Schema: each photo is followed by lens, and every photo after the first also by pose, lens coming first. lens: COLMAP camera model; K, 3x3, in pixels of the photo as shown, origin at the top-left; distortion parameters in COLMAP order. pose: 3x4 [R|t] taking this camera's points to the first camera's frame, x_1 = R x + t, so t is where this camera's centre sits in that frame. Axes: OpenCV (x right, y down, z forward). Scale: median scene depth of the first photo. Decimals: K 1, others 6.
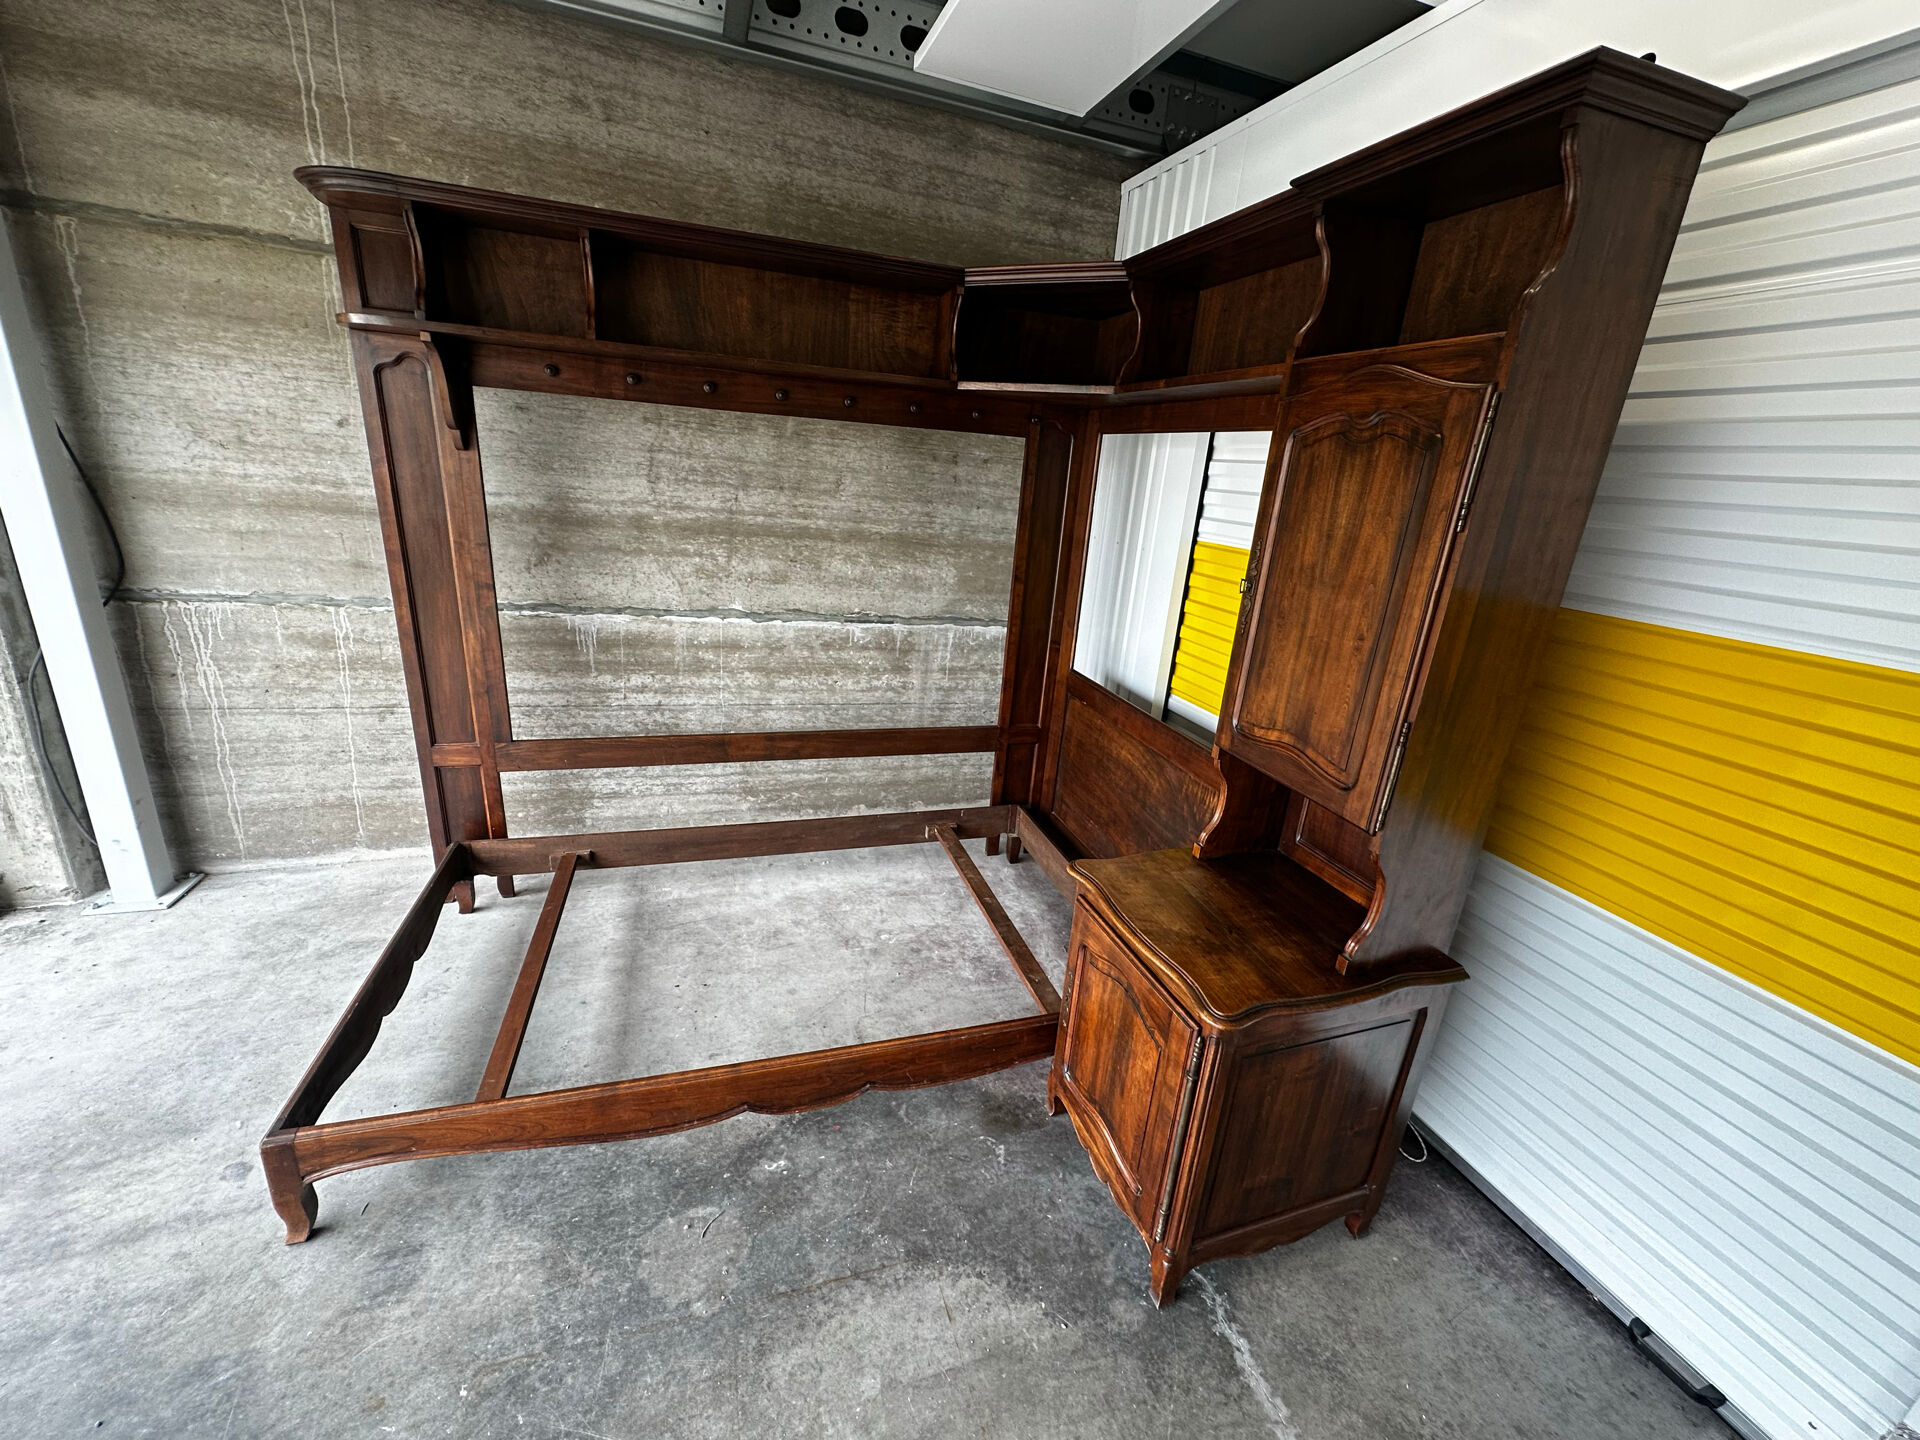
lens RADIAL K [[763.6, 0, 959.3], [0, 763.6, 716.5], [0, 0, 1]] dist [-0.002864, 0.001252]
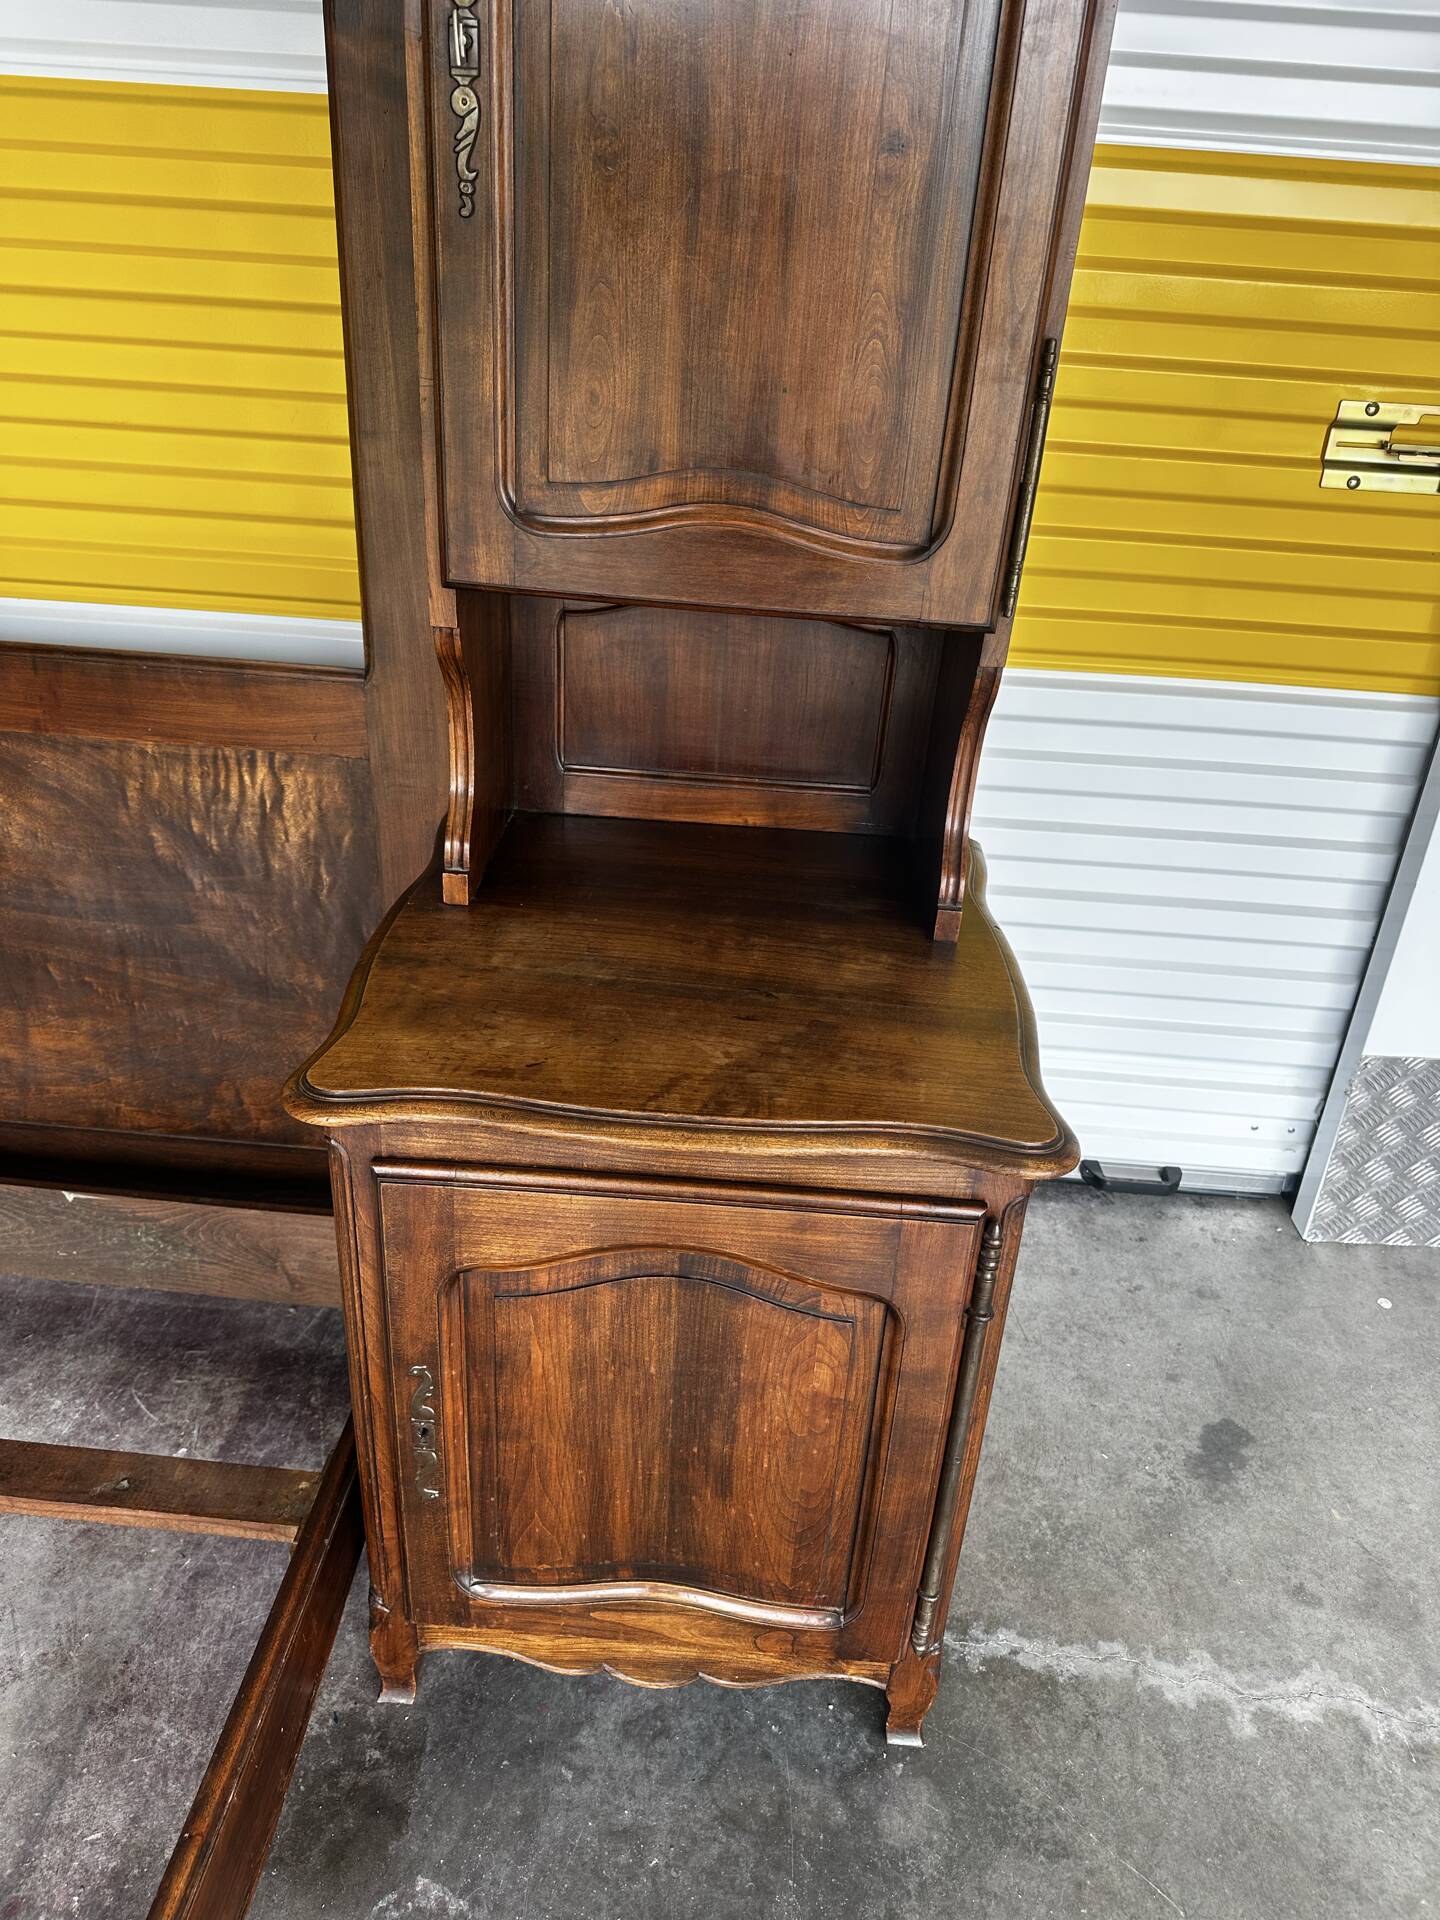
lens RADIAL K [[1332.5, 0, 717.2], [0, 1332.5, 953.3], [0, 0, 1]] dist [0.105190, -0.150105]
pose [[0.375330, -0.482994, 0.791103, -0.120090], [0.259976, 0.874098, 0.410322, -0.023627], [-0.889685, 0.051661, 0.453643, 0.380179]]
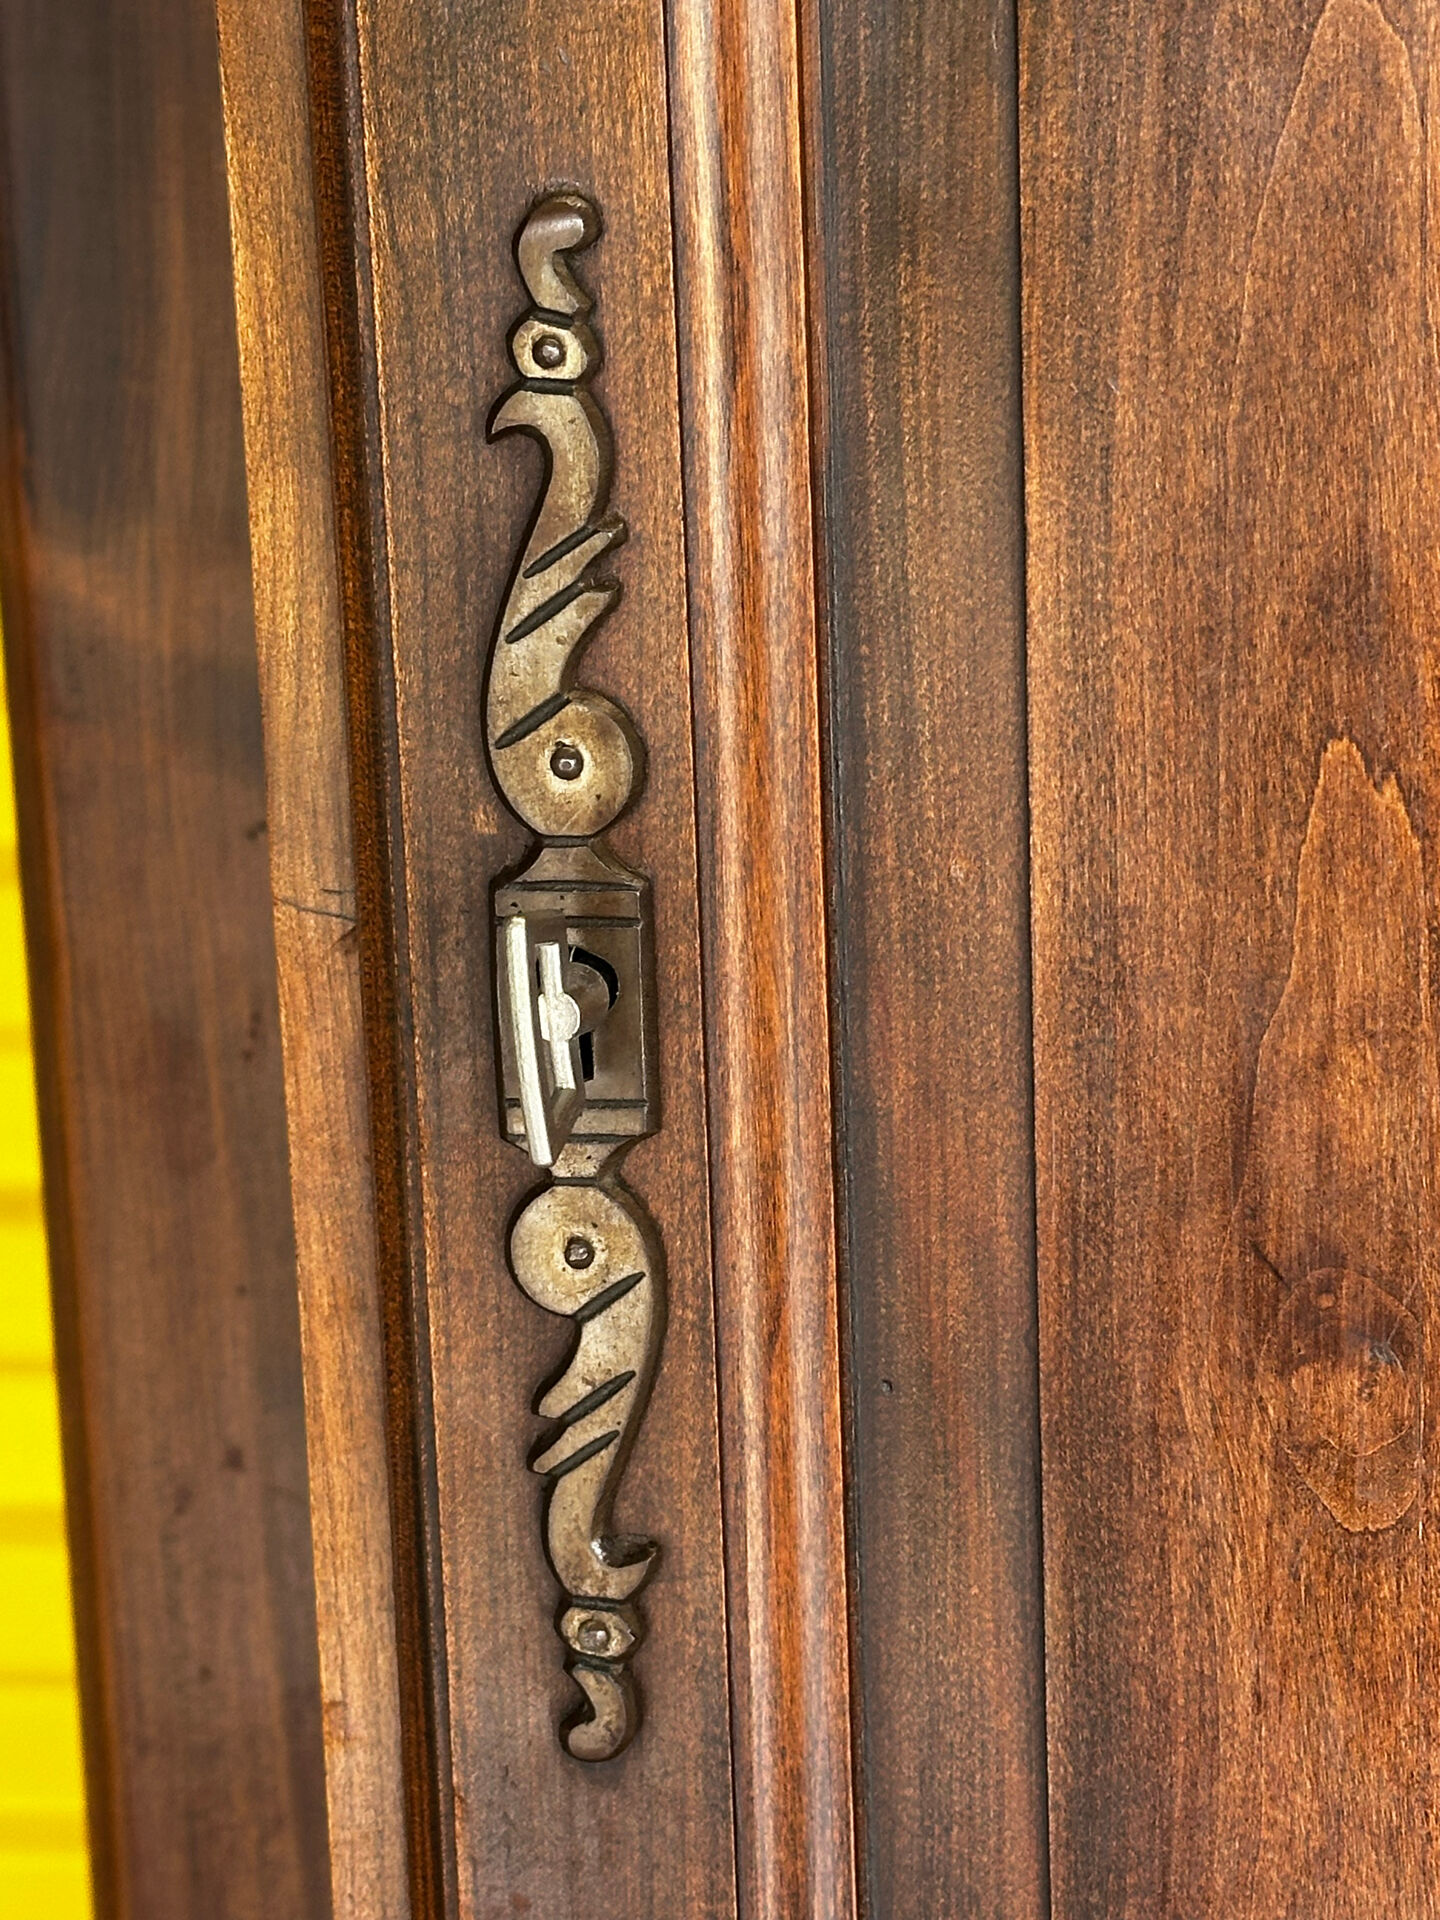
lens RADIAL K [[4379.1, 0, 719.8], [0, 4379.1, 959.8], [0, 0, 1]] dist [0.023194, -0.068112]
pose [[0.497904, -0.274710, 0.822573, 0.061395], [0.343541, 0.933387, 0.103772, -0.116579], [-0.796286, 0.230920, 0.559111, 0.454457]]
